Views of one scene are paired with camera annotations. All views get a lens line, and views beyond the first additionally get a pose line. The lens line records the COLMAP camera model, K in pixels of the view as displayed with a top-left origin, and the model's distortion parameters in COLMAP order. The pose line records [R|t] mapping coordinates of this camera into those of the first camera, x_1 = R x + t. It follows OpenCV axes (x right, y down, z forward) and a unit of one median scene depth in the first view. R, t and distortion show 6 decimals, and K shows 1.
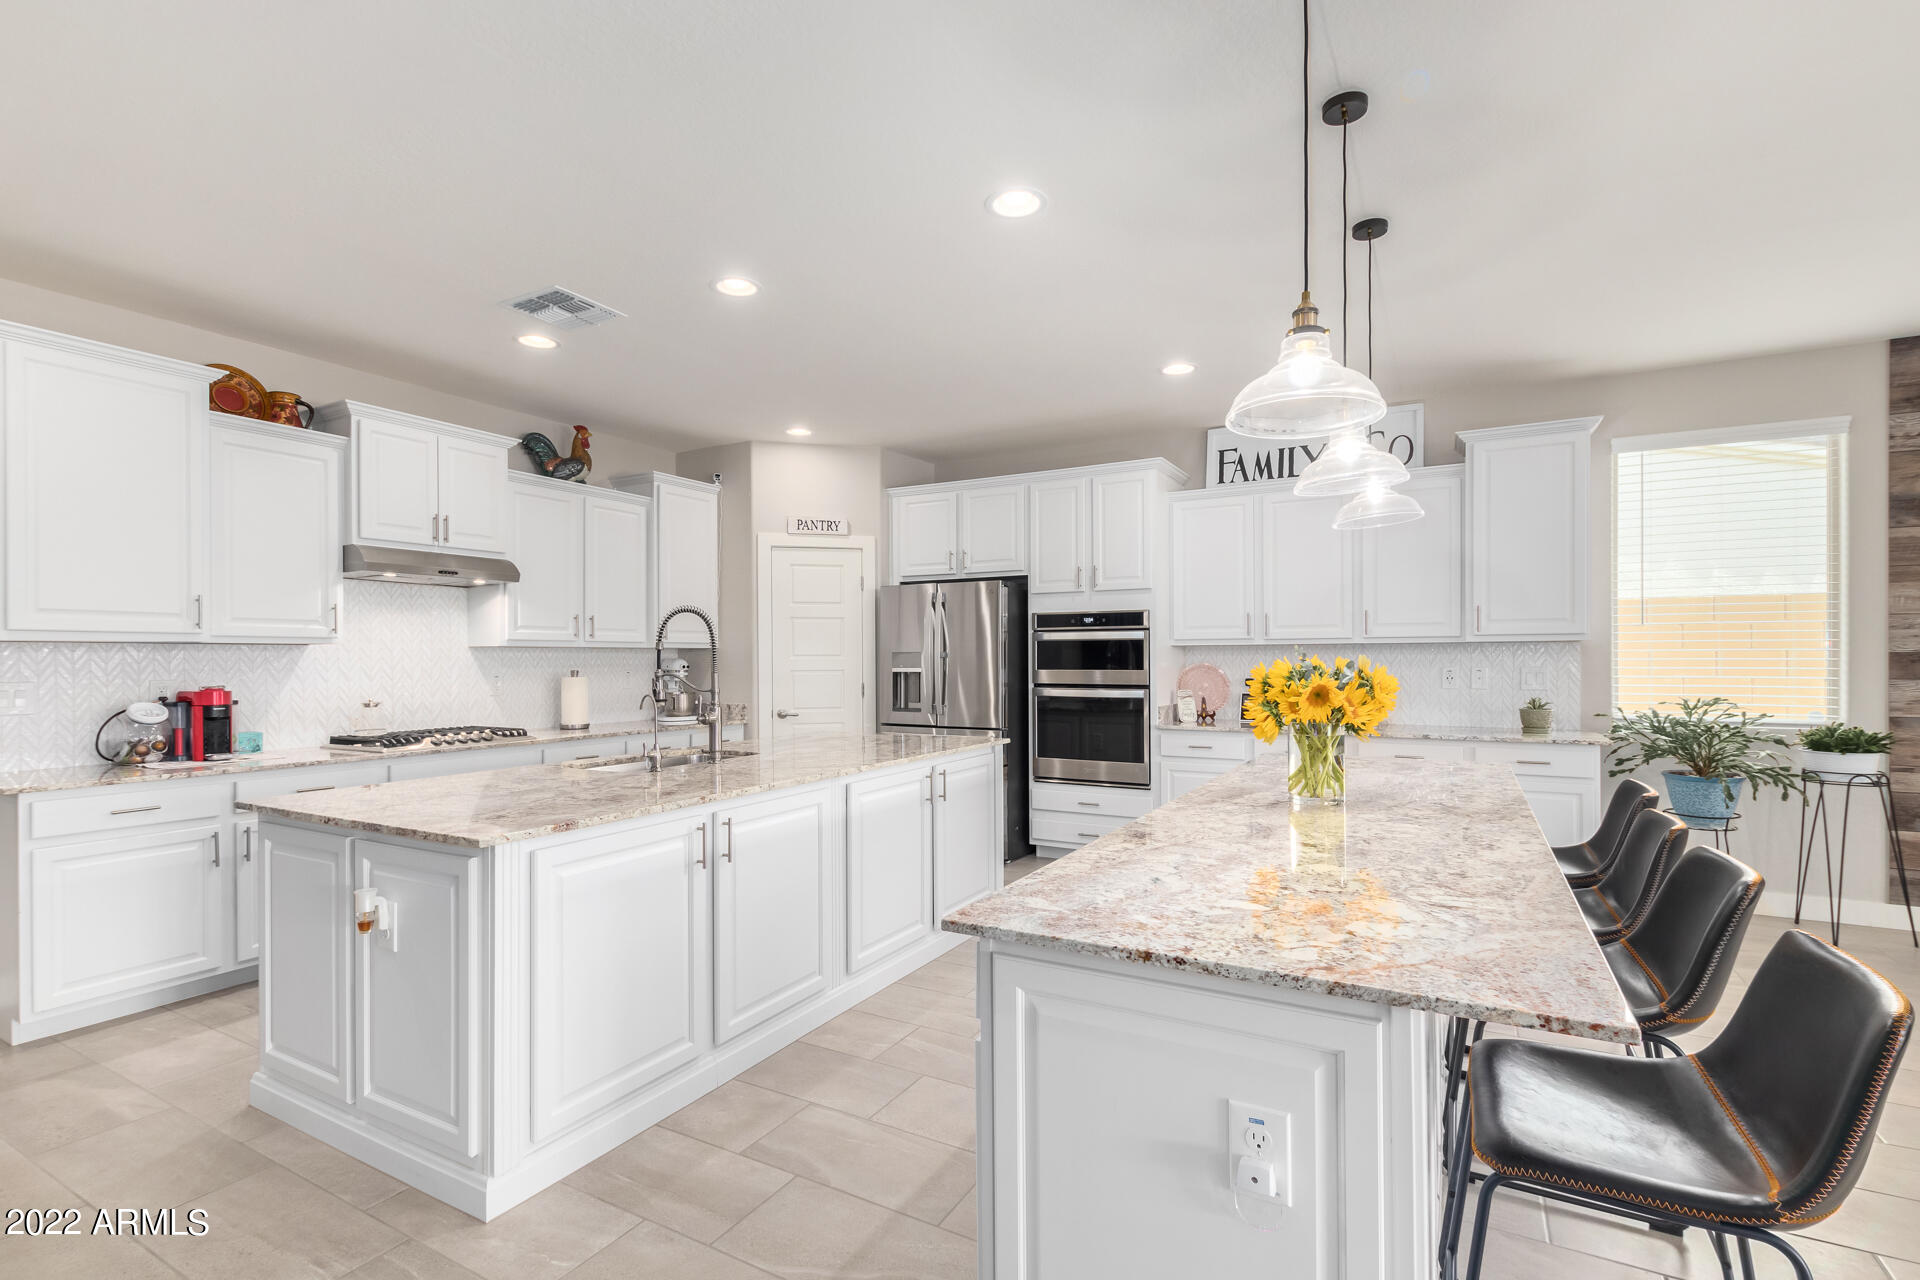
lens RADIAL K [[881.5, 0, 955.3], [0, 881.5, 649.7], [0, 0, 1]] dist [0.002185, -0.000336]
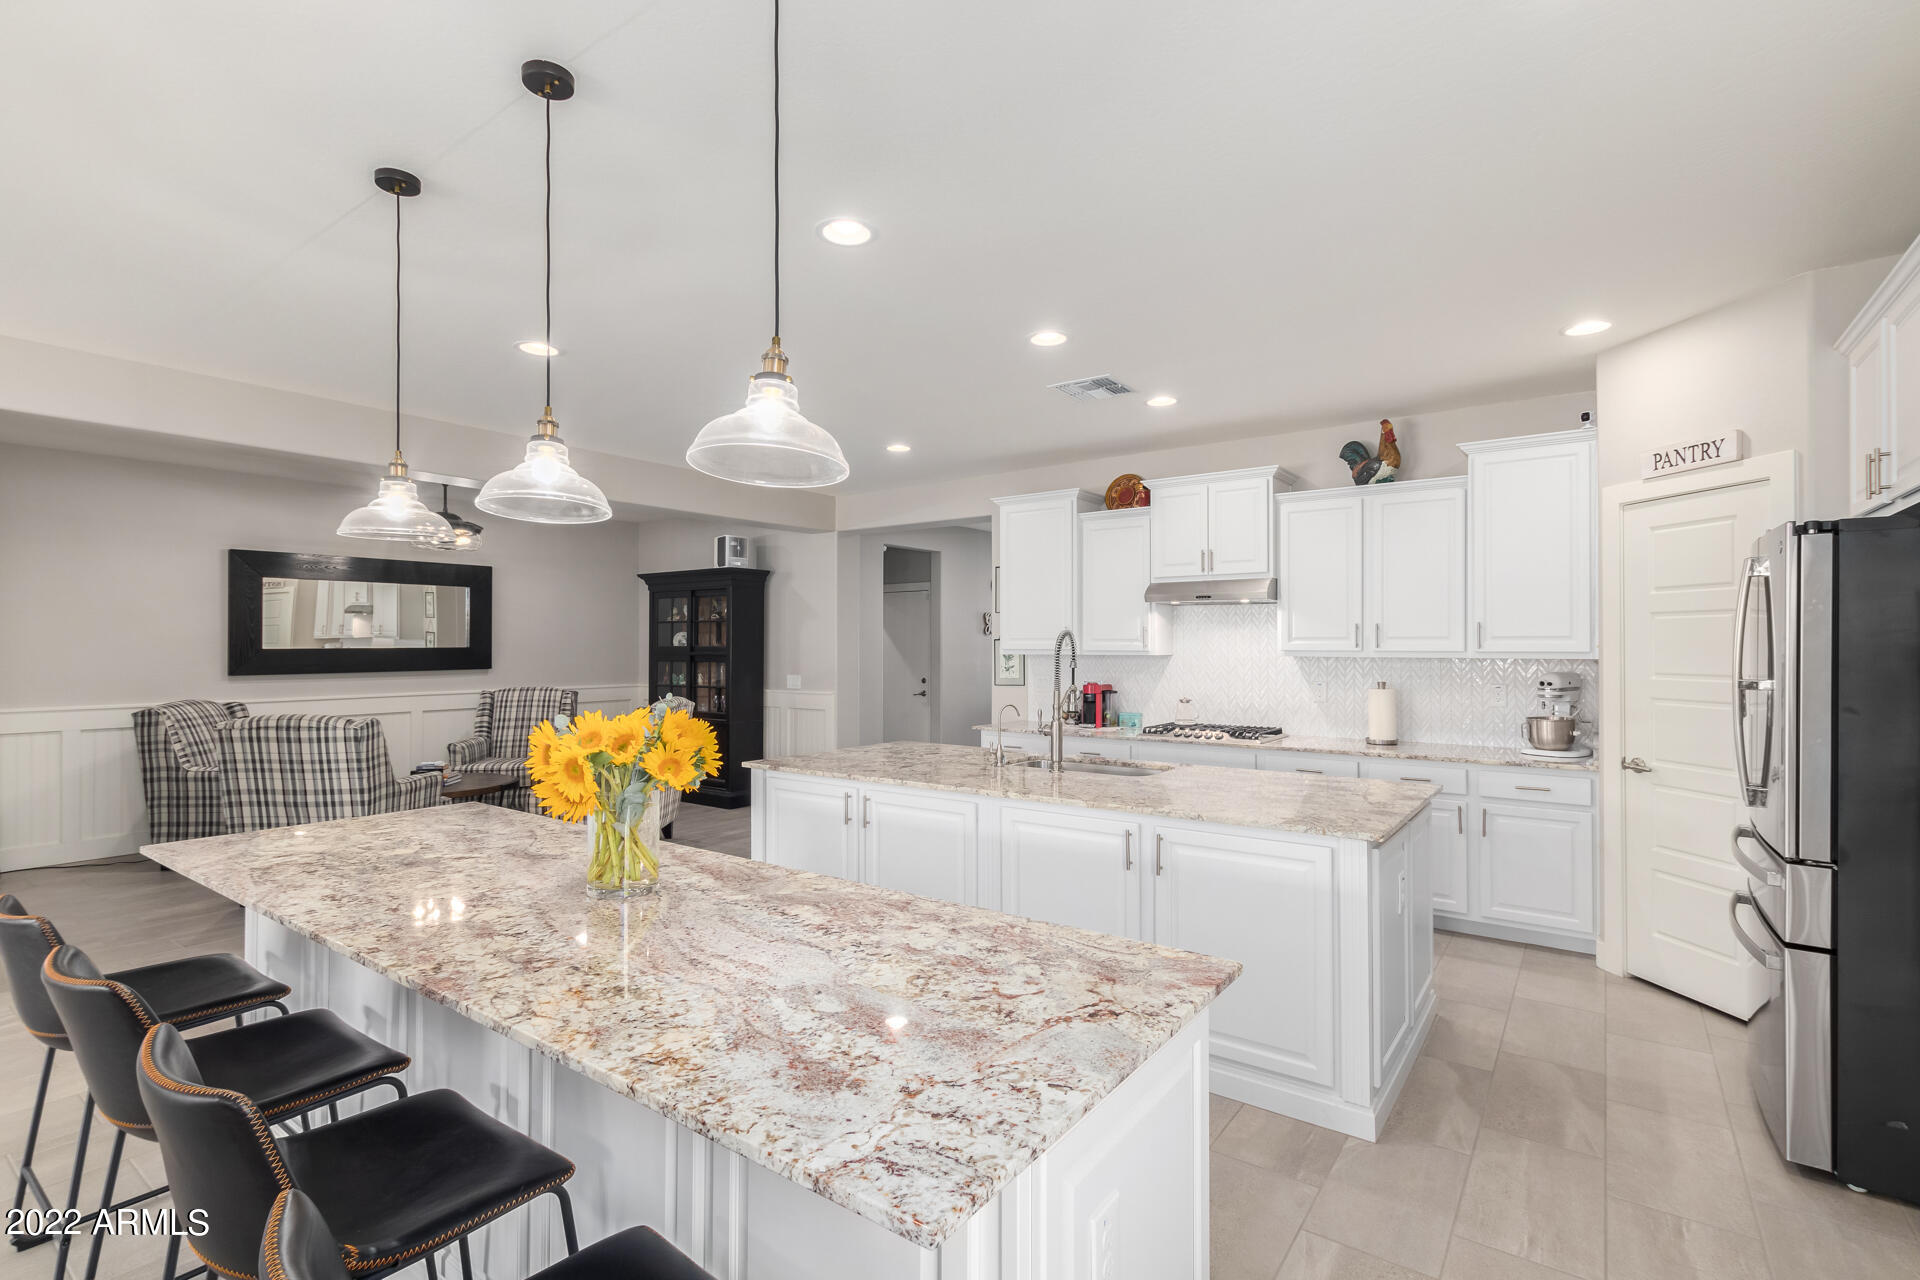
lens RADIAL K [[881.5, 0, 956.4], [0, 881.5, 643.5], [0, 0, 1]] dist [0.002185, -0.000336]
pose [[-0.122368, 0.003947, -0.992477, 0.629587], [0.006136, 0.999976, 0.003220, -0.027113], [0.992466, -0.005696, -0.122389, 0.762596]]
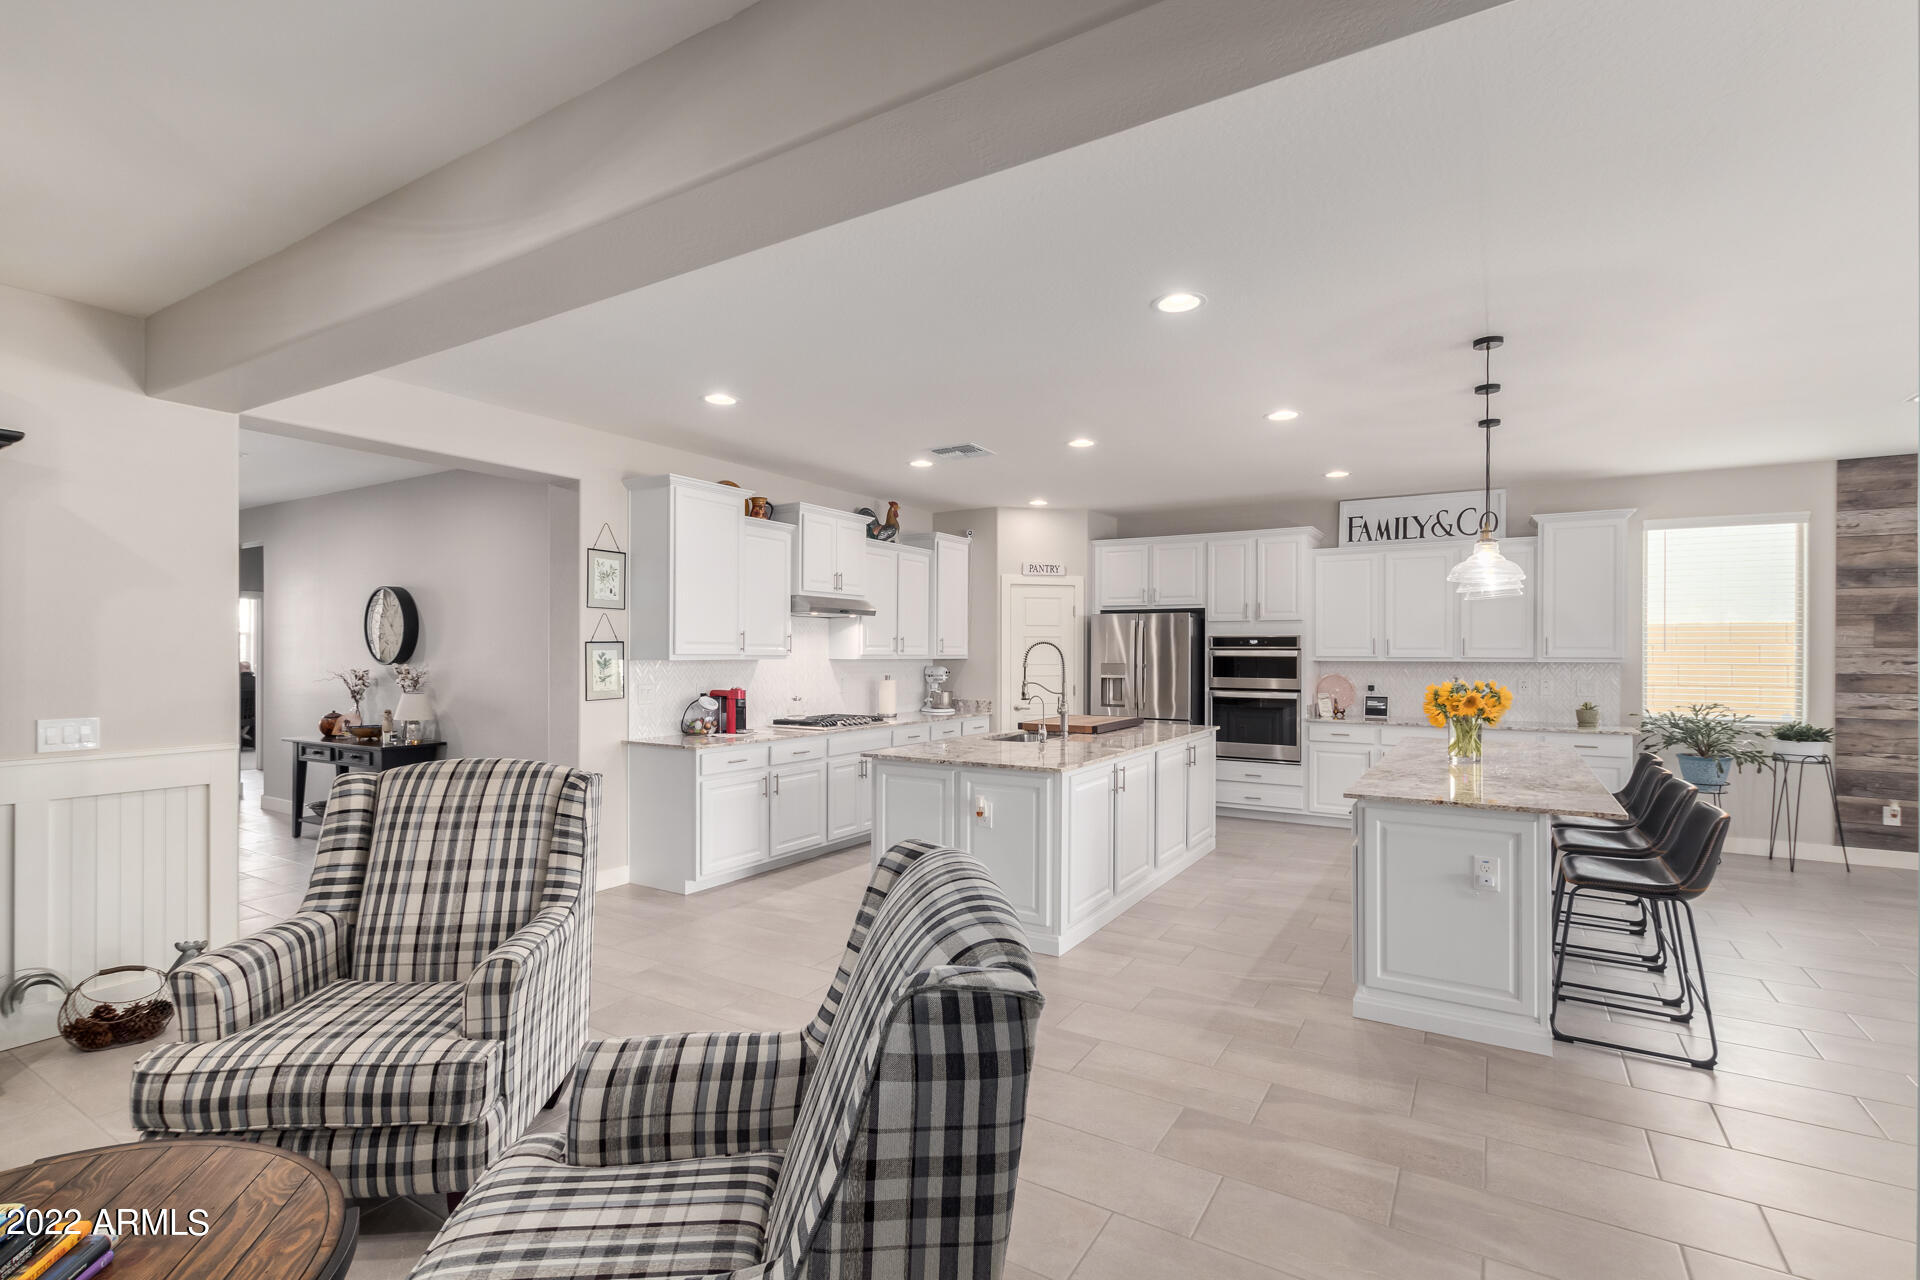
lens RADIAL K [[881.5, 0, 954.6], [0, 881.5, 643.0], [0, 0, 1]] dist [0.002185, -0.000336]
pose [[0.999308, 0.007676, -0.036403, -0.313613], [-0.007714, 0.999970, -0.000884, -0.032015], [0.036395, 0.001164, 0.999337, -0.463794]]
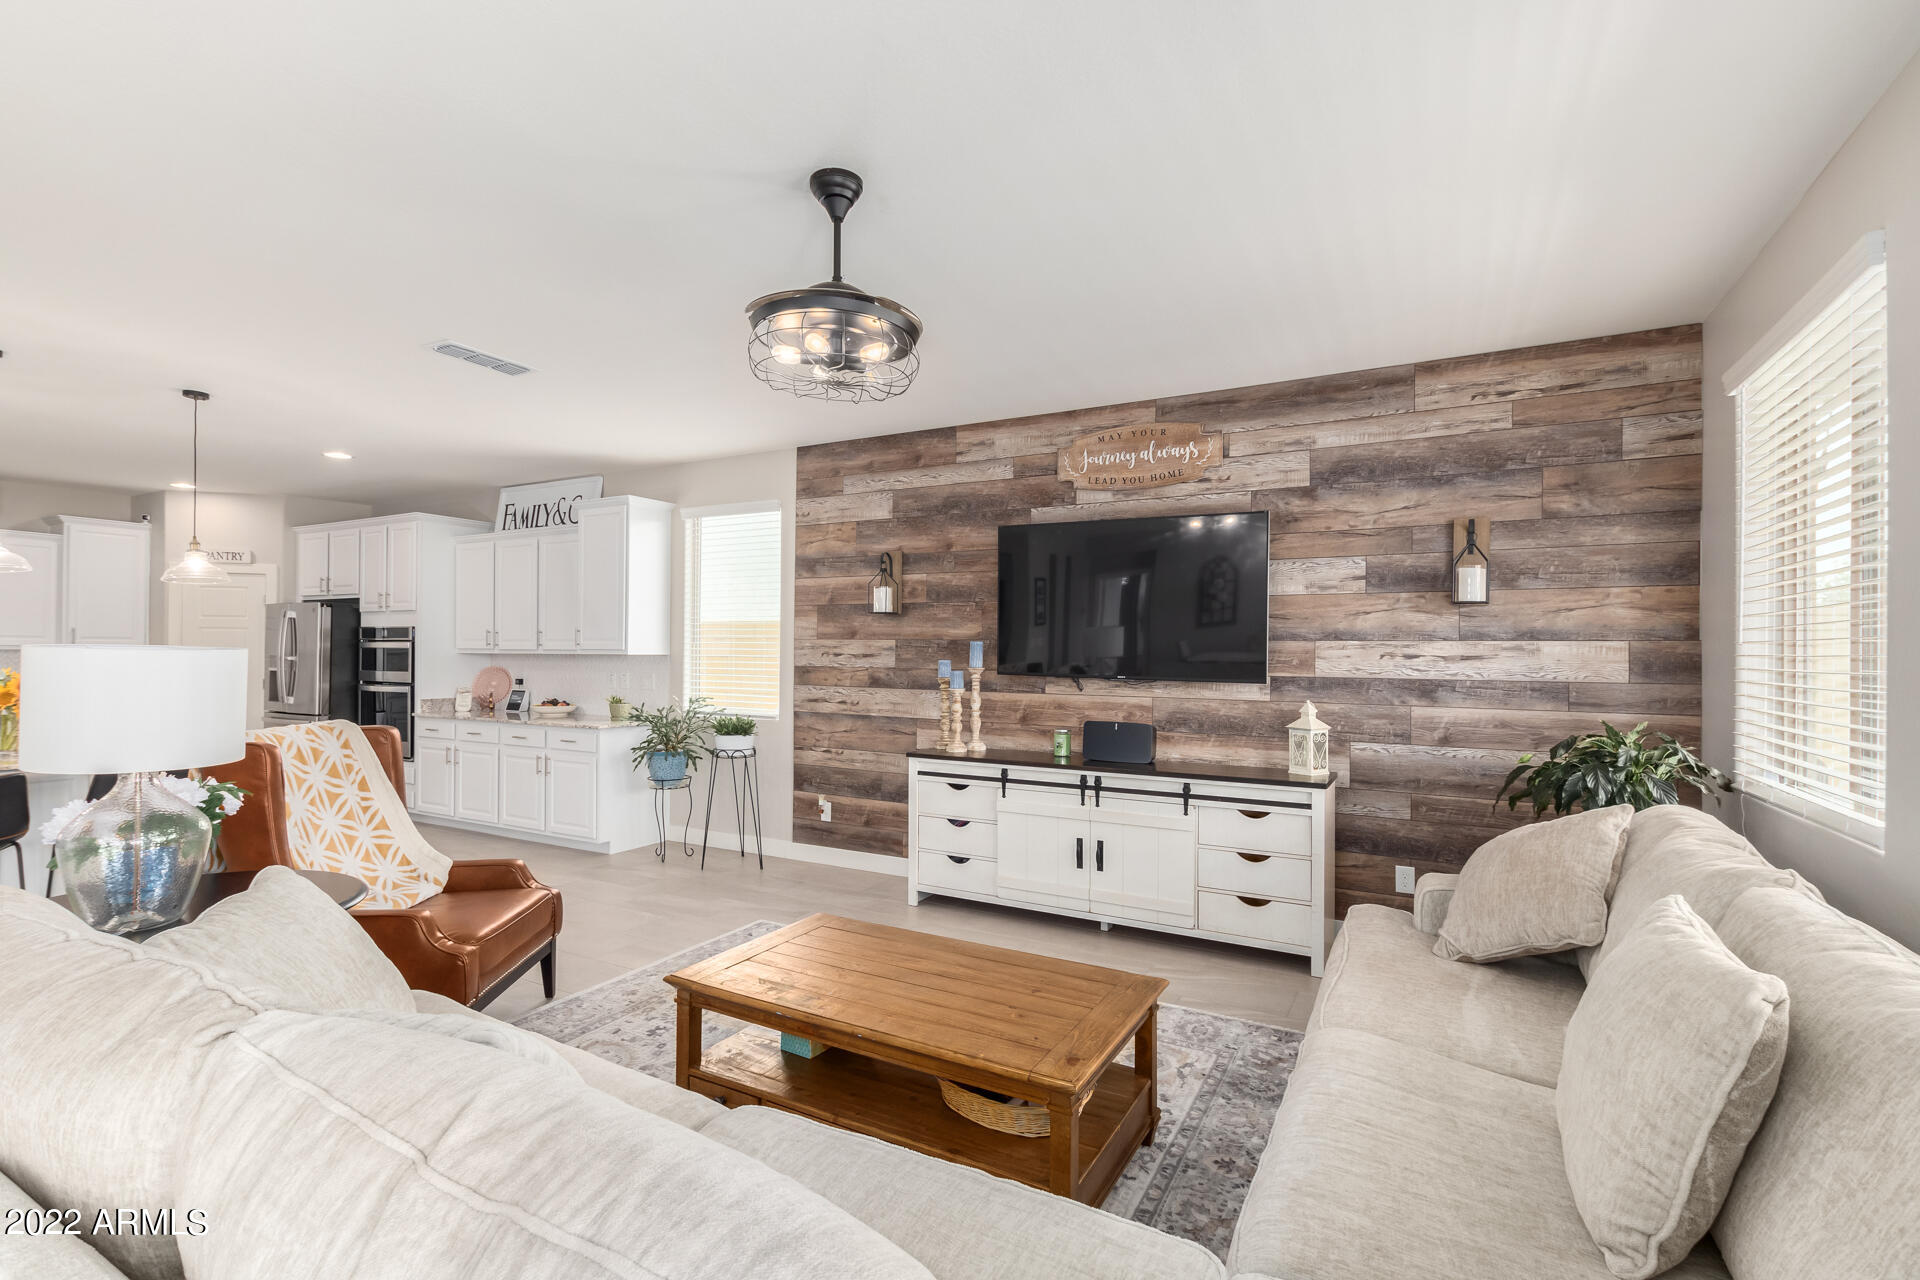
lens RADIAL K [[881.5, 0, 967.4], [0, 881.5, 652.4], [0, 0, 1]] dist [0.002185, -0.000336]
pose [[0.999900, 0.011902, 0.007682, 1.194394], [-0.011959, 0.999902, 0.007338, -0.029592], [-0.007594, -0.007429, 0.999944, -0.386923]]
